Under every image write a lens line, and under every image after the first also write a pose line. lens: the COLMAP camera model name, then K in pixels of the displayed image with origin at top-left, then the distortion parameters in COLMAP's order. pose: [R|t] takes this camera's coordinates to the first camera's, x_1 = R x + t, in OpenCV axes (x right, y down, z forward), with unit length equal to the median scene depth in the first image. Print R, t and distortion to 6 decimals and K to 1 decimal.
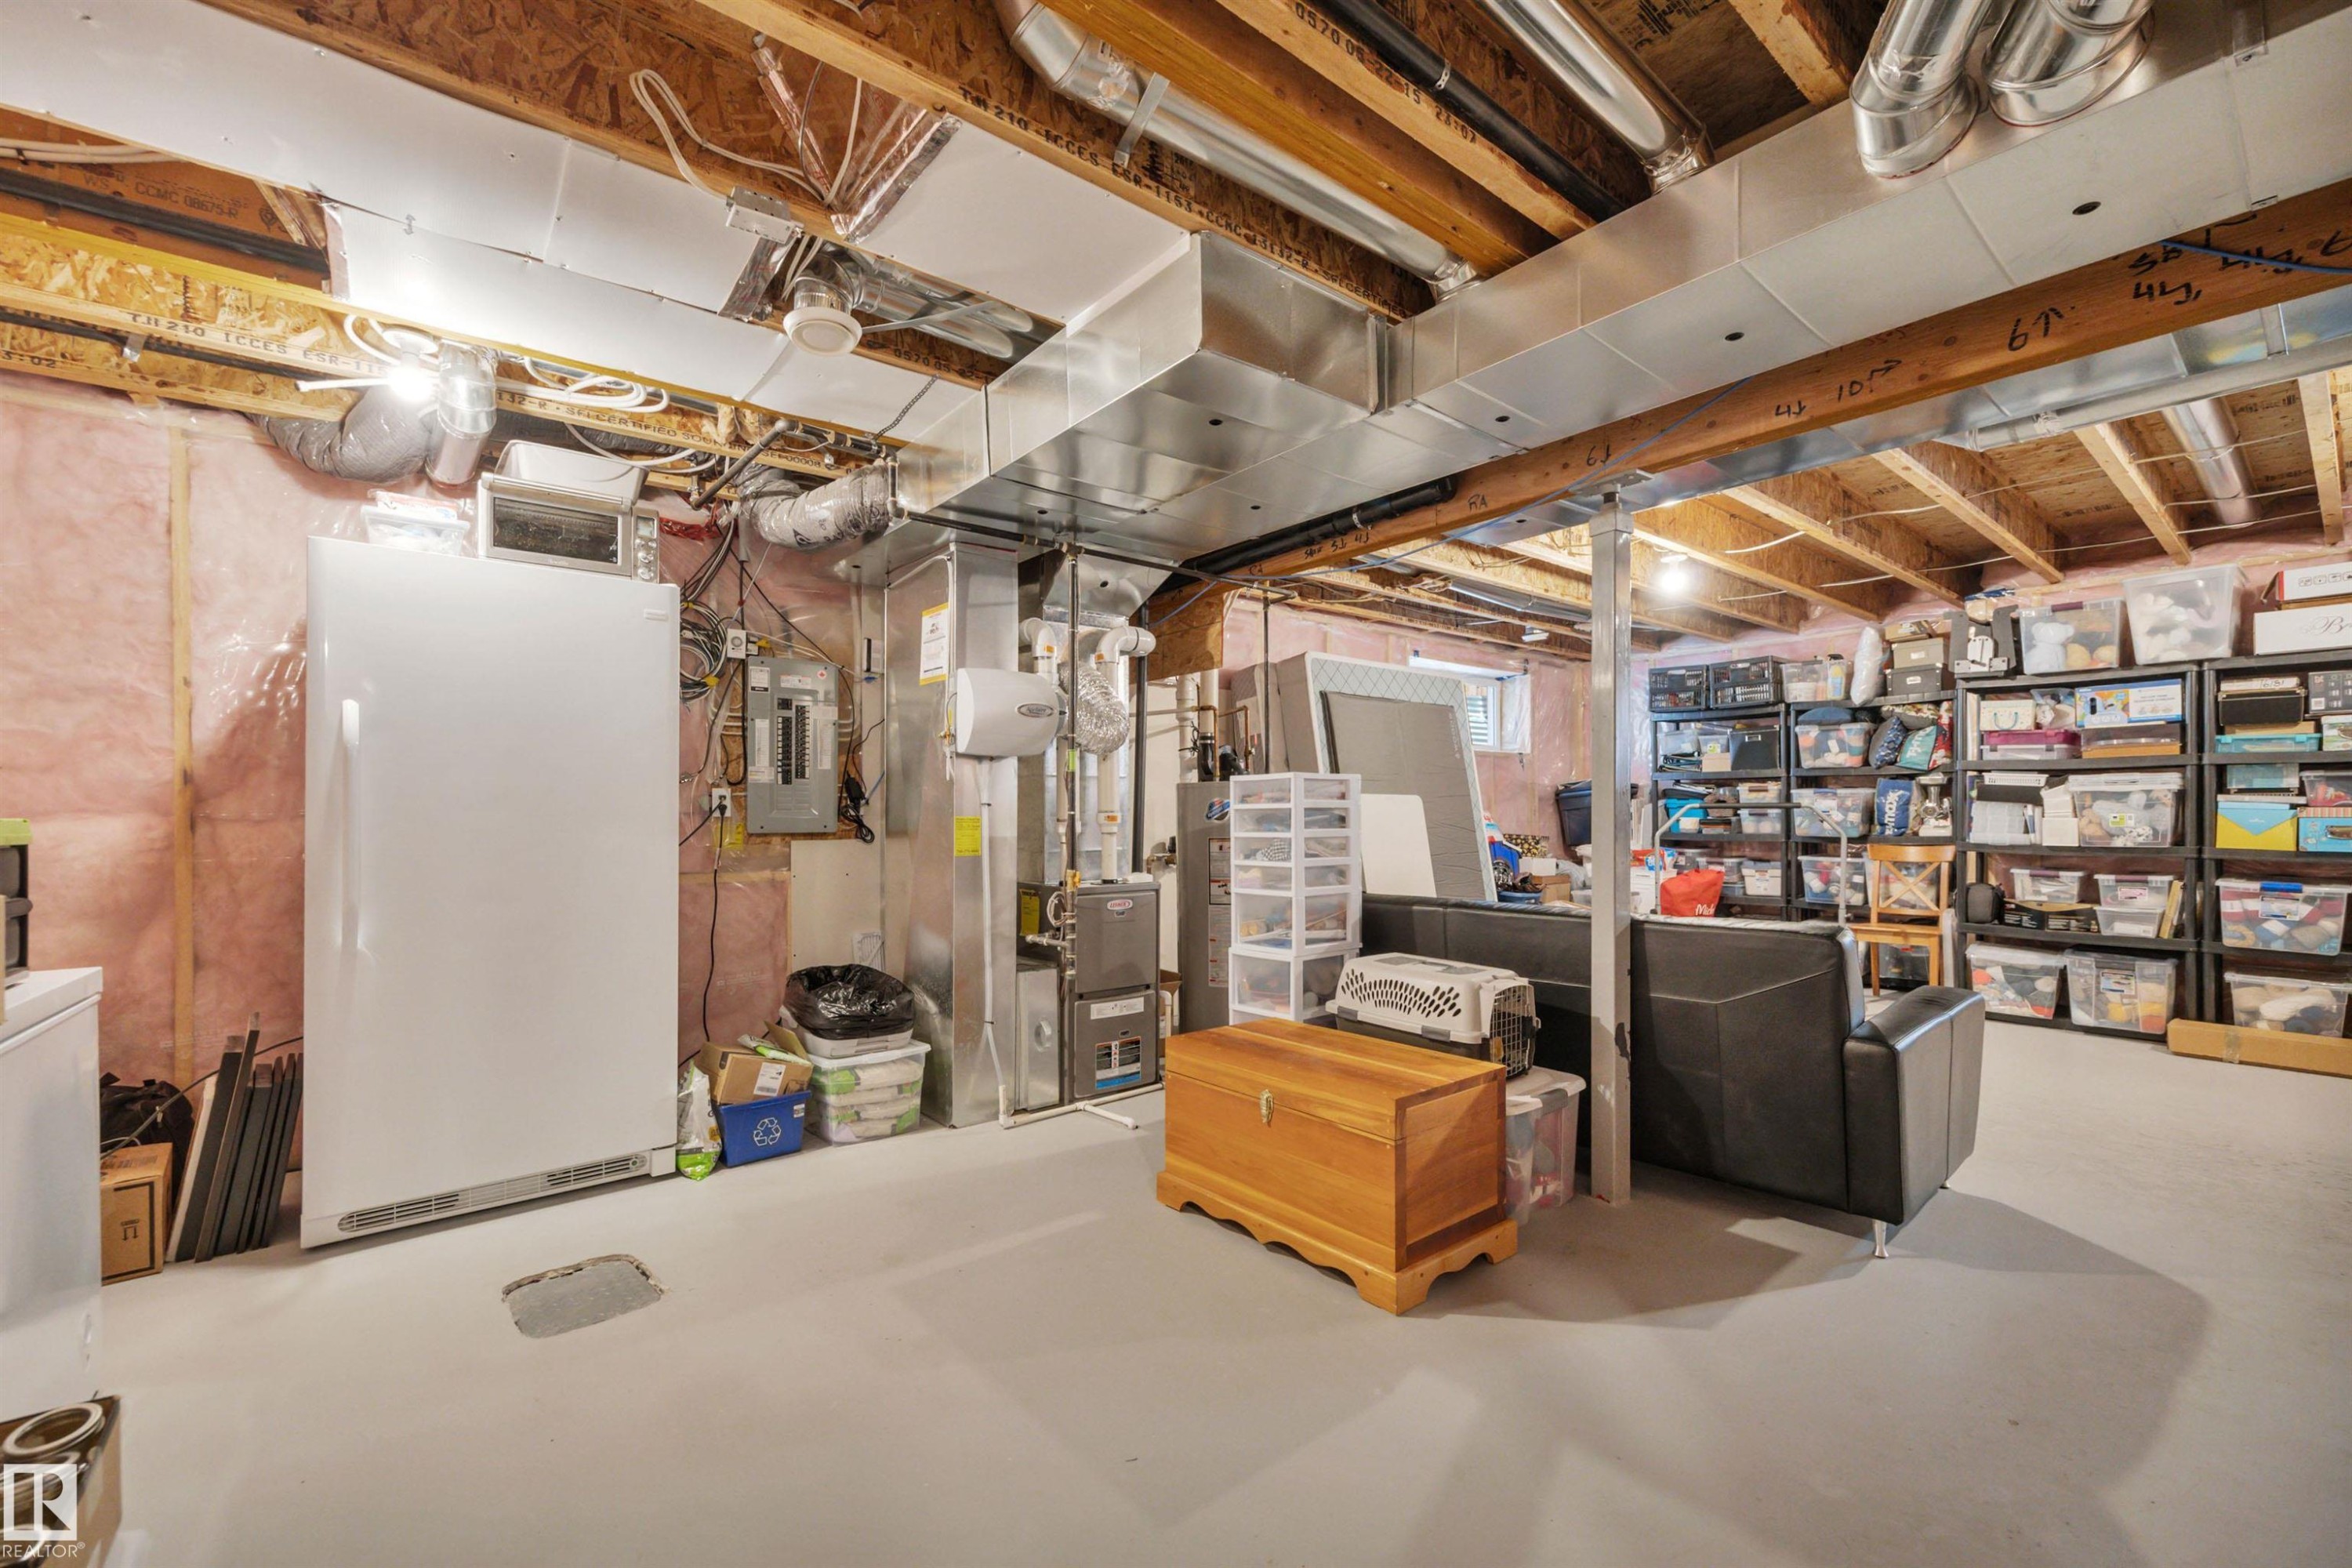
lens RADIAL K [[963.7, 0, 1181.3], [0, 963.7, 811.8], [0, 0, 1]] dist [-0.002119, 0.000131]
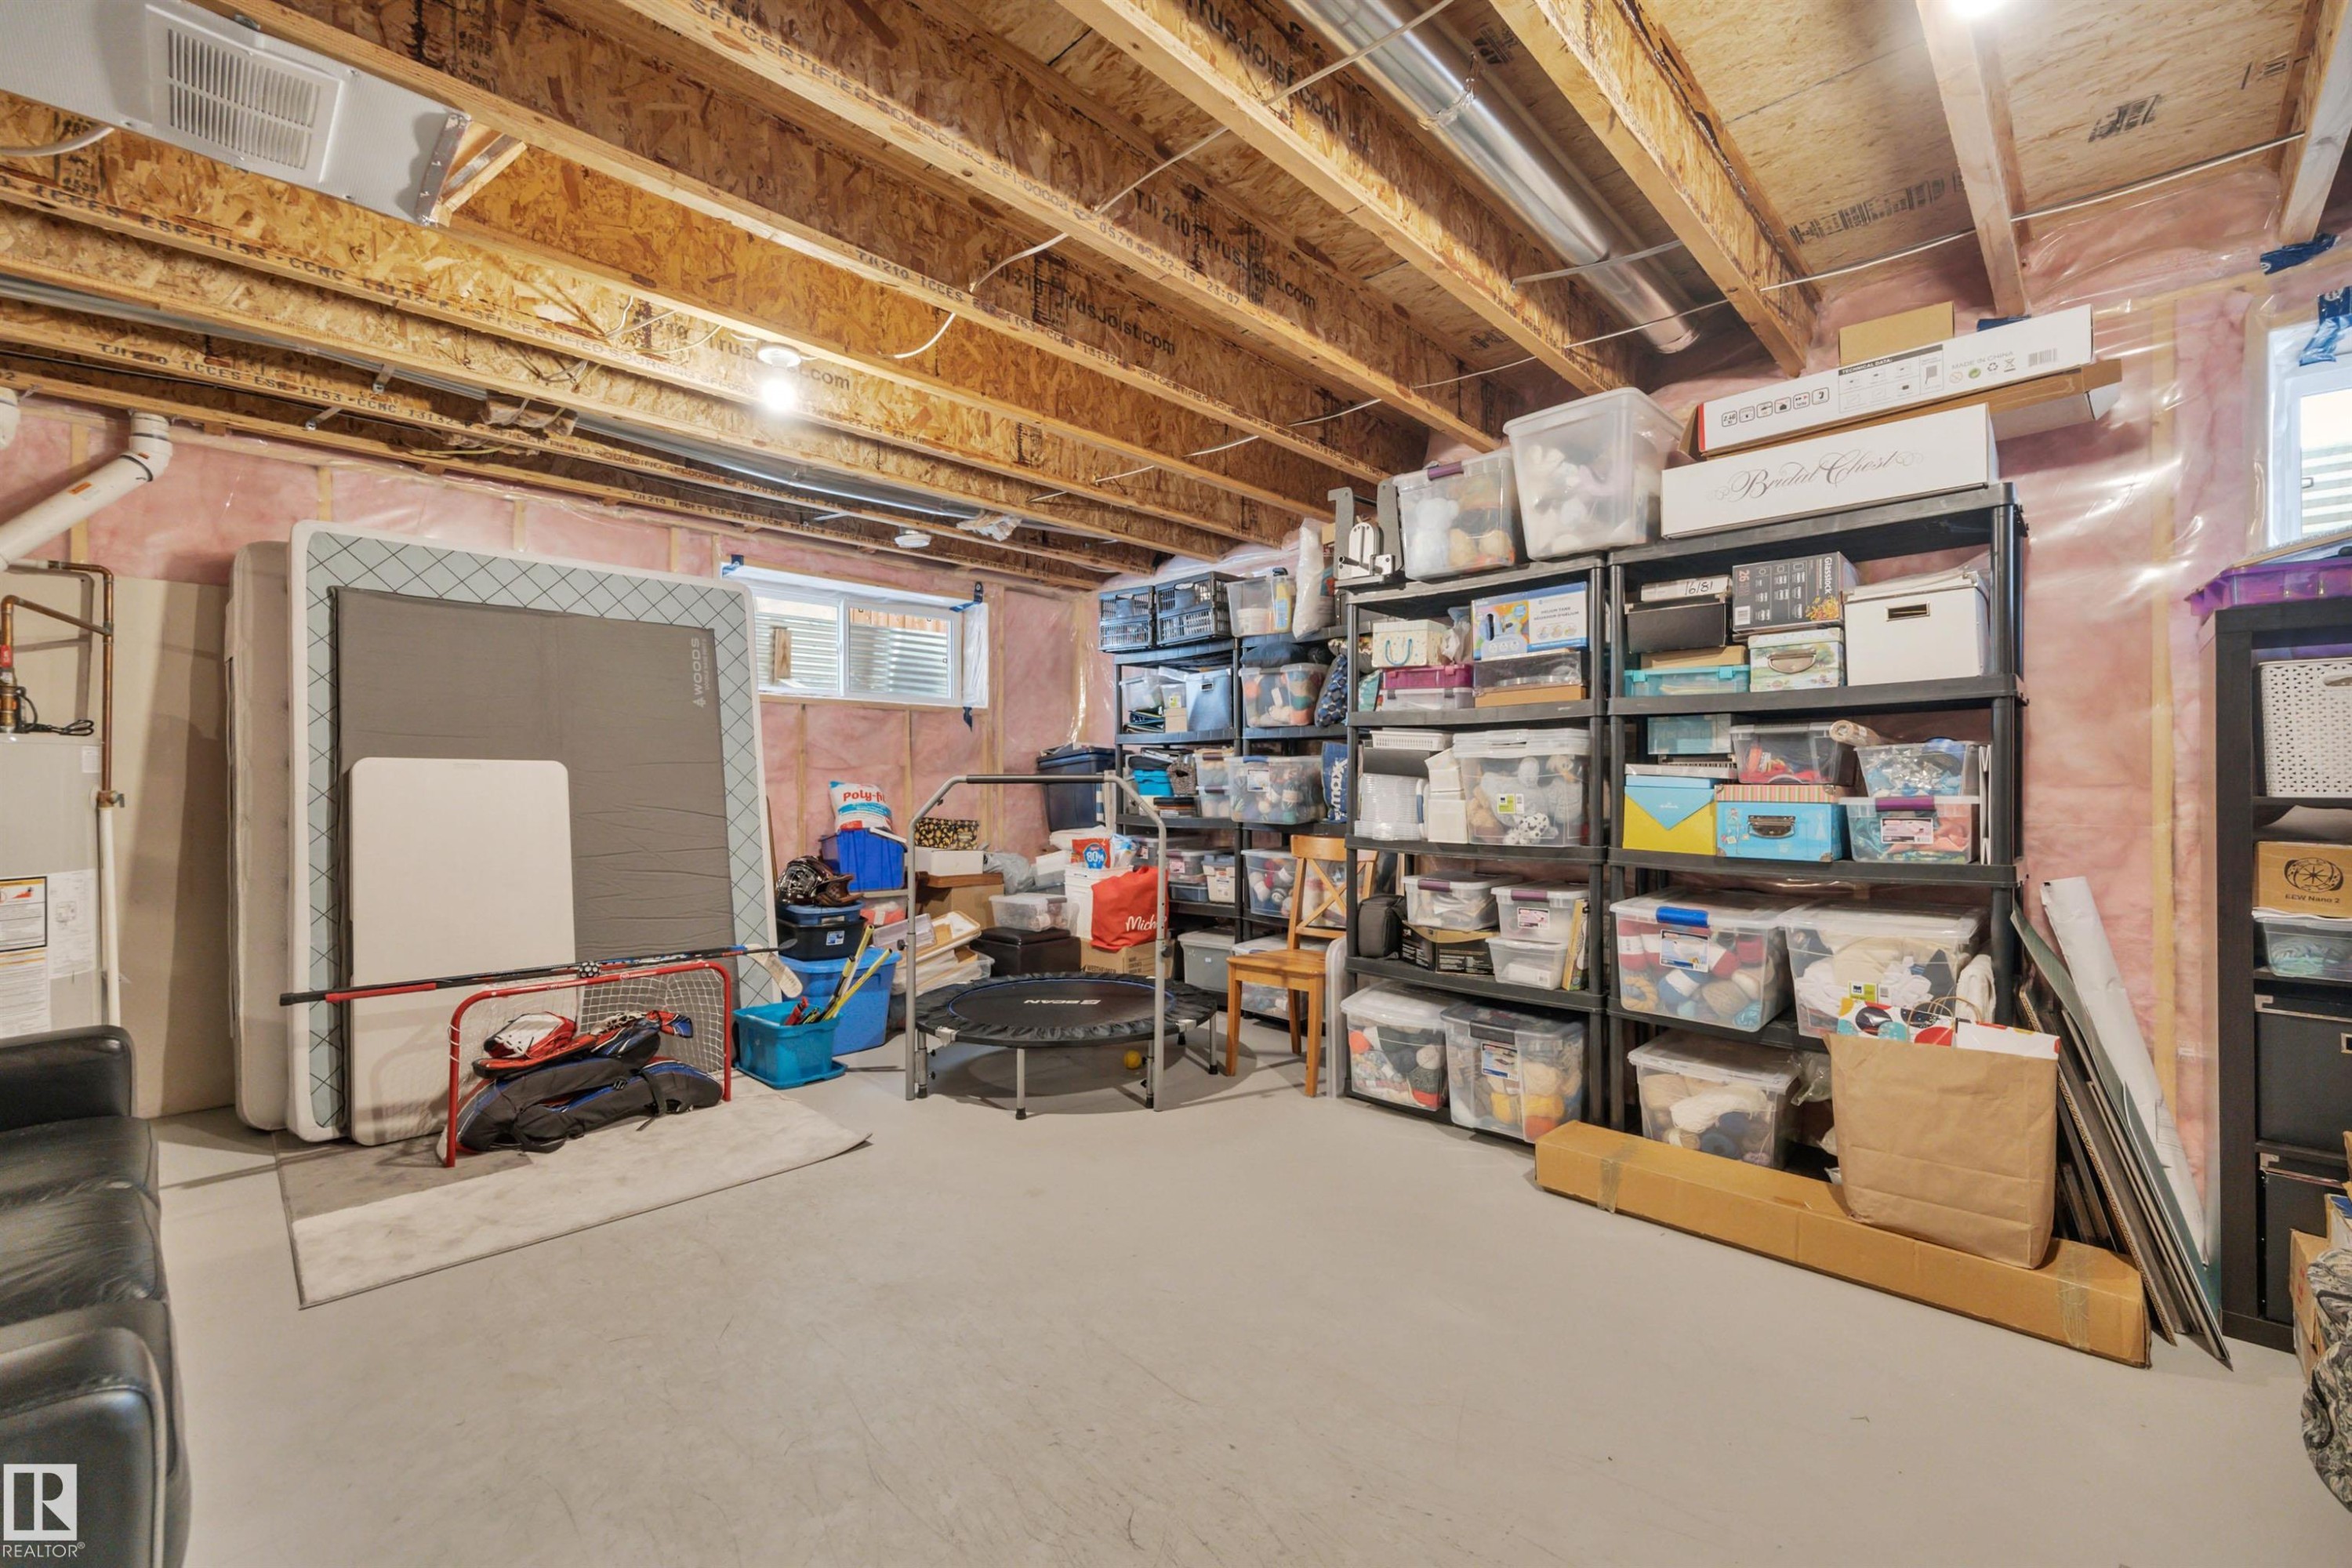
lens RADIAL K [[963.7, 0, 1166.4], [0, 963.7, 778.3], [0, 0, 1]] dist [-0.002119, 0.000131]
pose [[0.993483, 0.003336, 0.113930, 0.663052], [-0.002571, 0.999973, -0.006857, -0.003170], [-0.113950, 0.006519, 0.993465, 0.383909]]
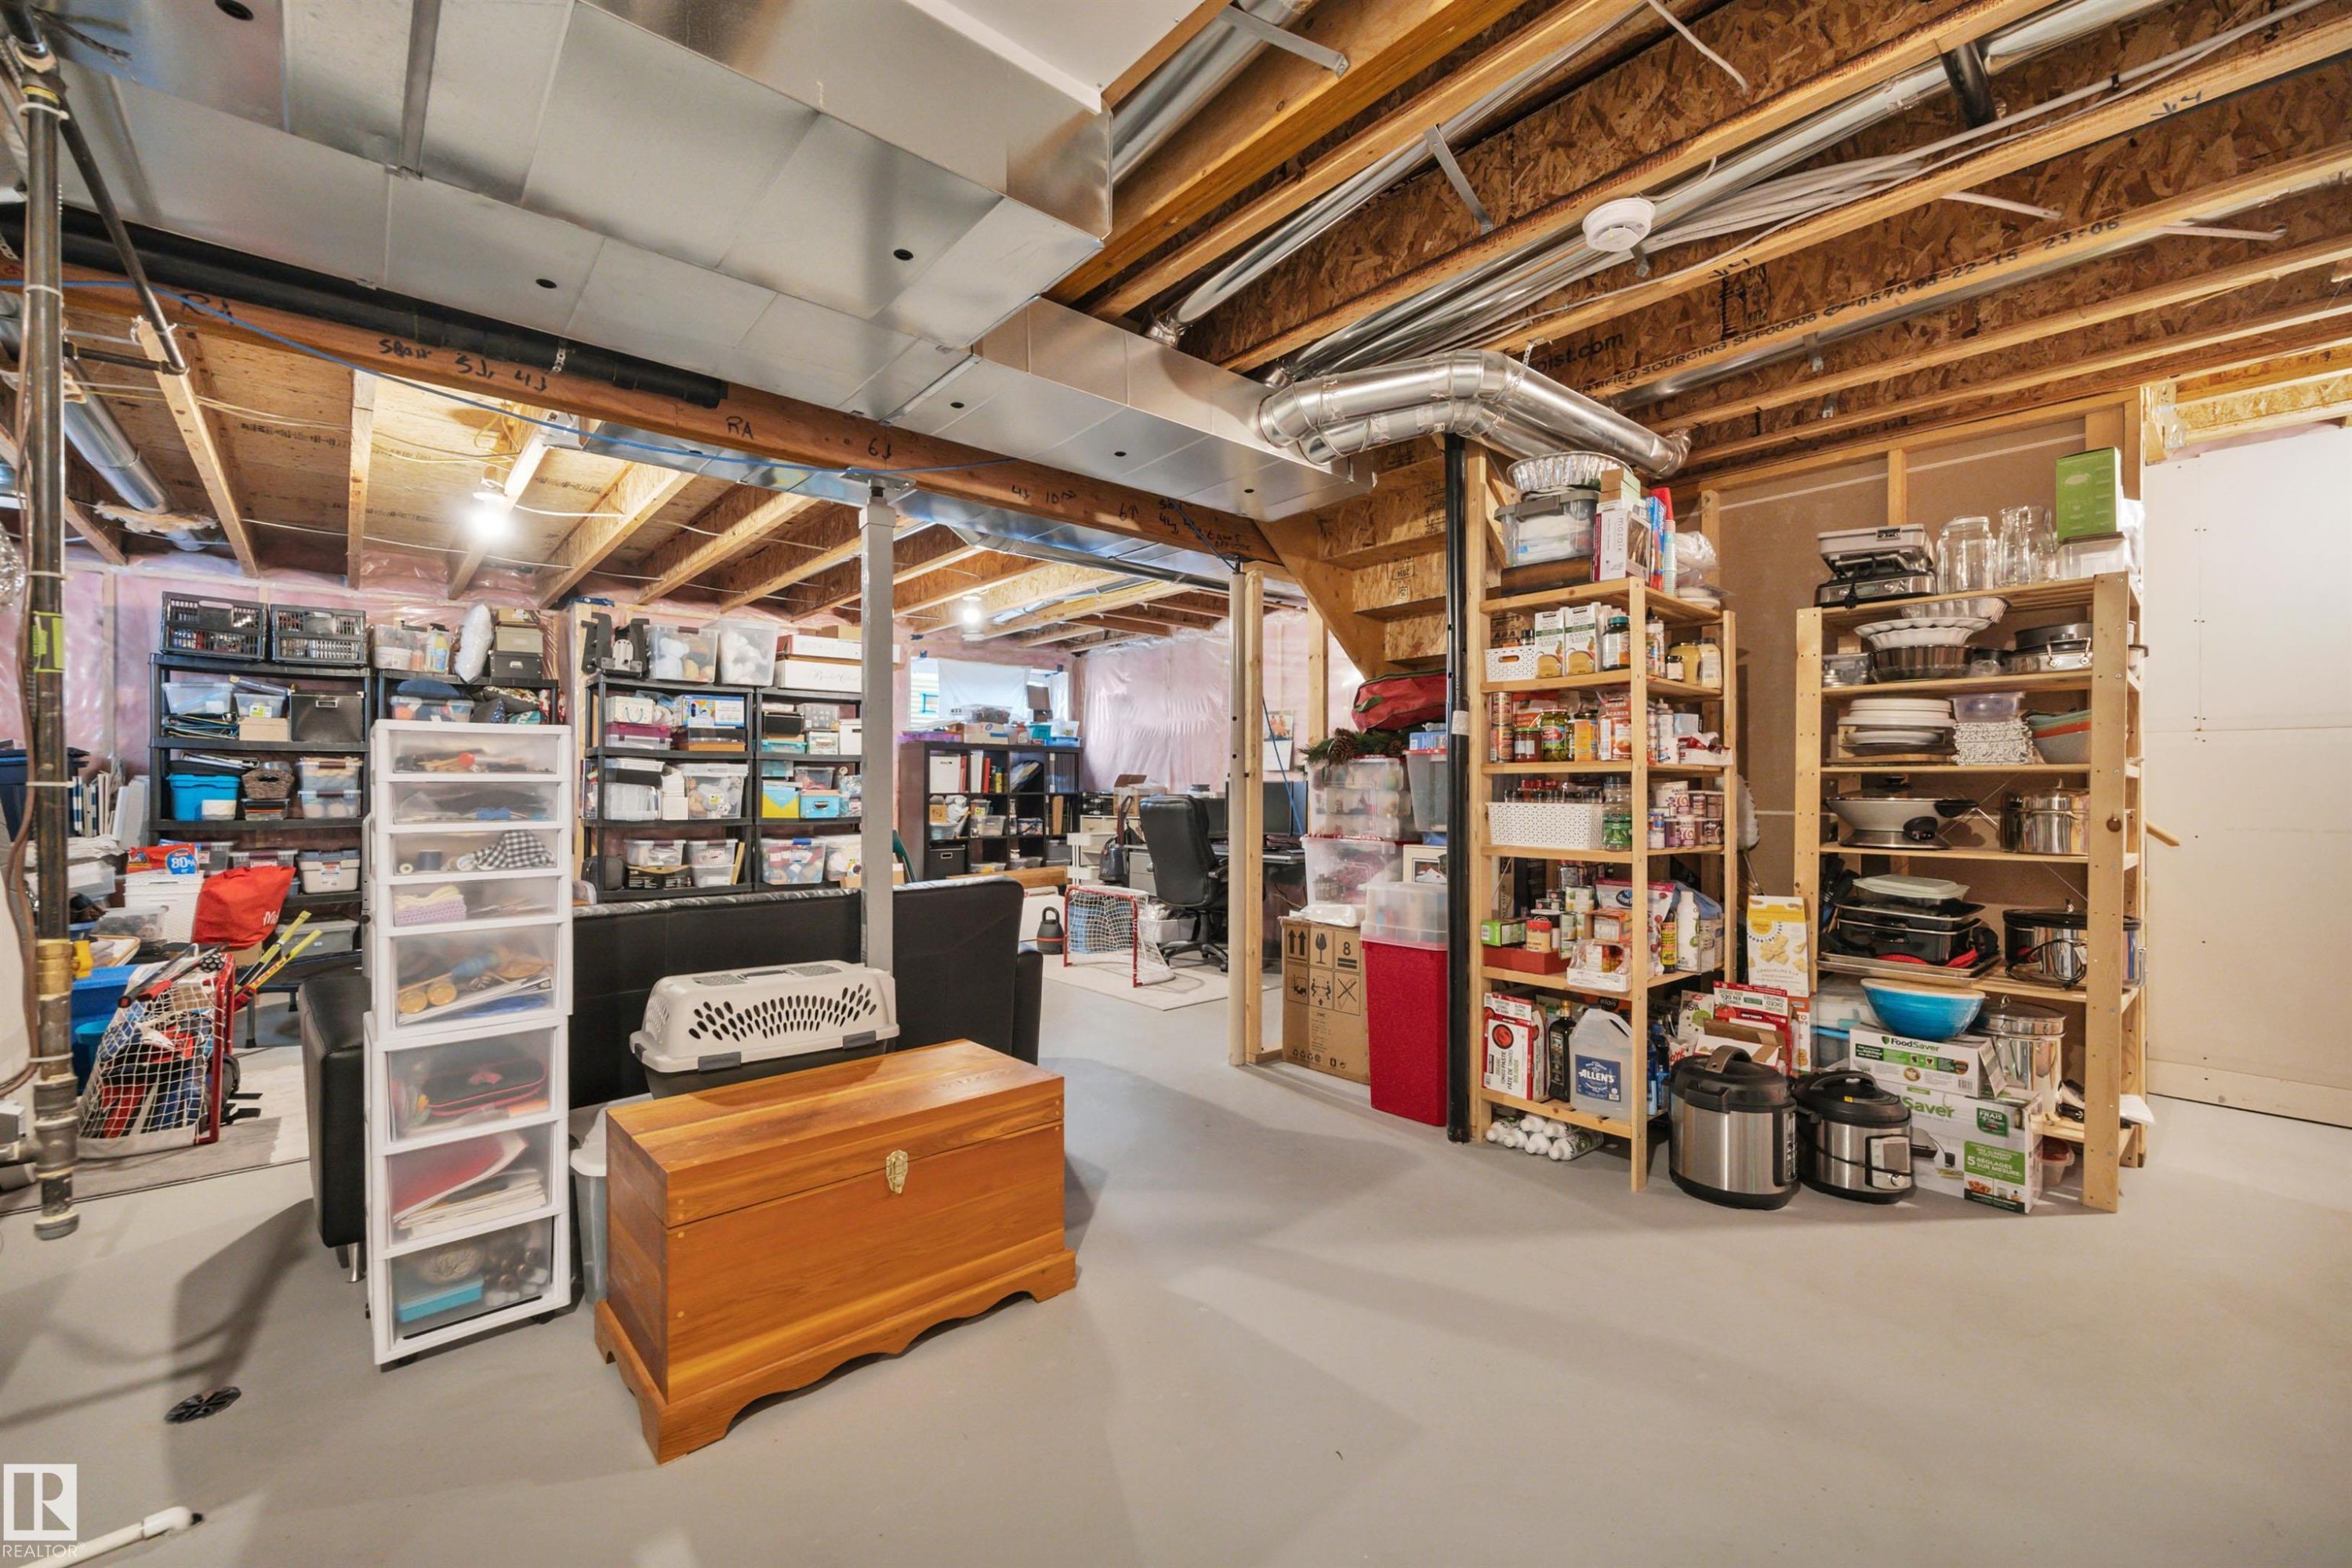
lens RADIAL K [[963.7, 0, 1158.1], [0, 963.7, 776.3], [0, 0, 1]] dist [-0.002119, 0.000131]
pose [[-0.025474, 0.019023, 0.999494, -0.353771], [0.000217, 0.999819, -0.019024, 0.002899], [-0.999675, -0.000268, -0.025473, 0.416285]]
